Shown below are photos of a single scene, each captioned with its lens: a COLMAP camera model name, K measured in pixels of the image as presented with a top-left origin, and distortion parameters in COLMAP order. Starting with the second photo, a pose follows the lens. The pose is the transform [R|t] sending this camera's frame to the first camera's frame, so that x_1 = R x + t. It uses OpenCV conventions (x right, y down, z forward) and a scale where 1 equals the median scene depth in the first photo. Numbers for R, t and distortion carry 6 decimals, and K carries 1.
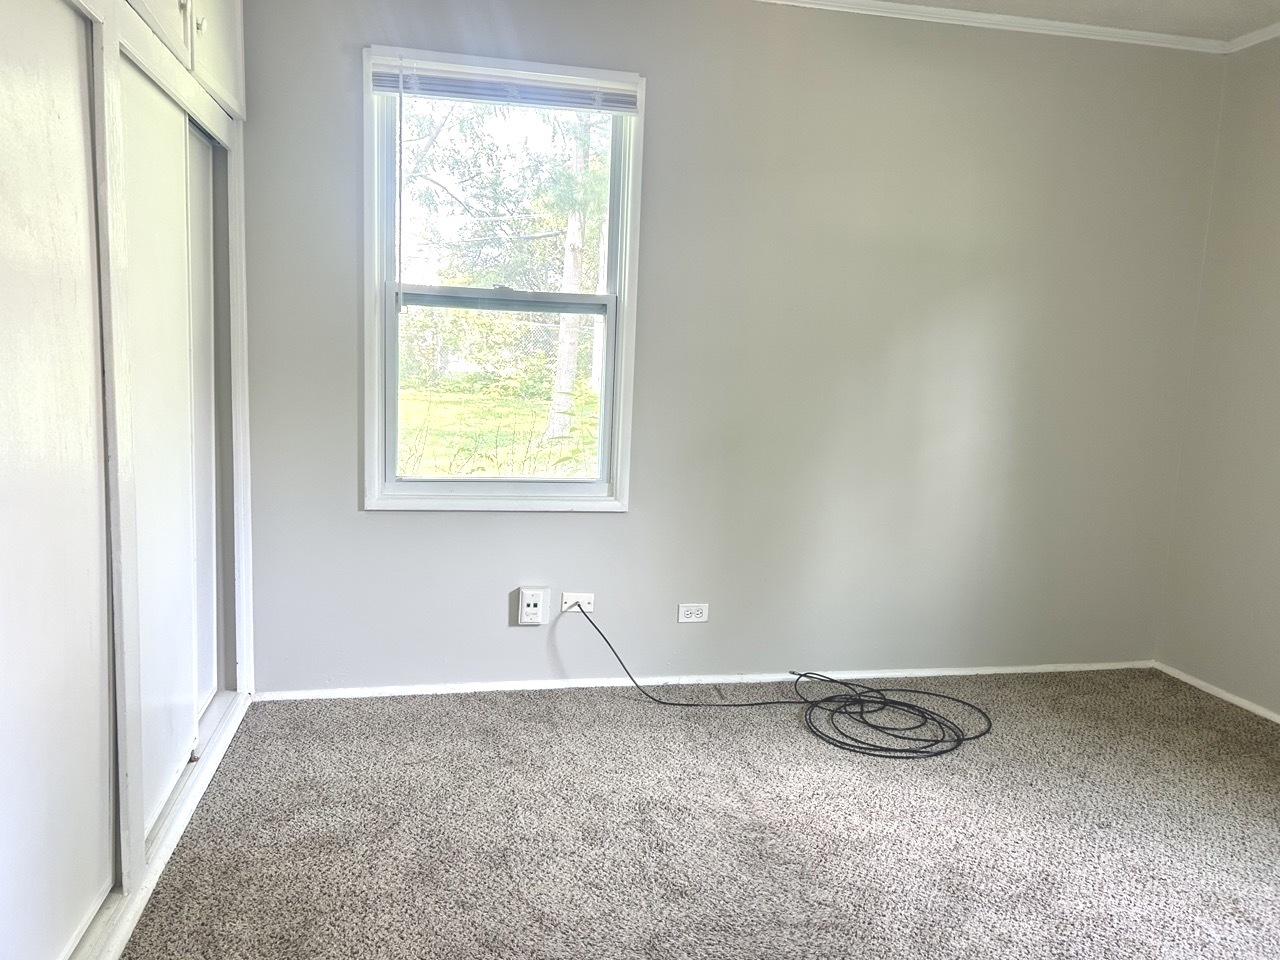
lens RADIAL K [[965.8, 0, 638.3], [0, 965.8, 482.7], [0, 0, 1]] dist [0.060979, -0.070070]
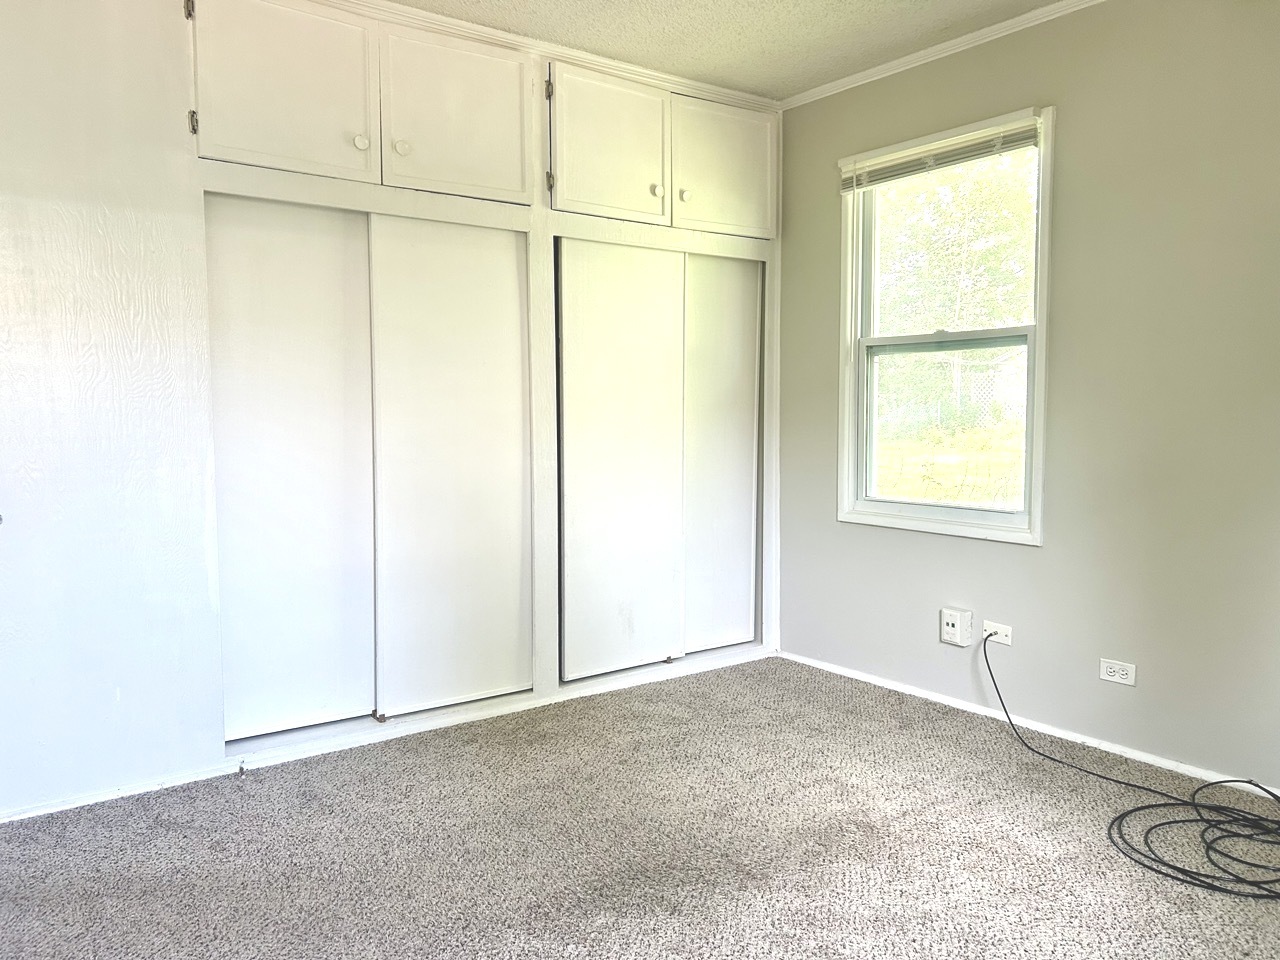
lens RADIAL K [[965.8, 0, 640.5], [0, 965.8, 475.7], [0, 0, 1]] dist [0.060979, -0.070070]
pose [[0.422142, 0.024795, -0.906190, 0.727118], [-0.101211, 0.994665, -0.019933, 0.020680], [0.900862, 0.100131, 0.422400, 0.233667]]
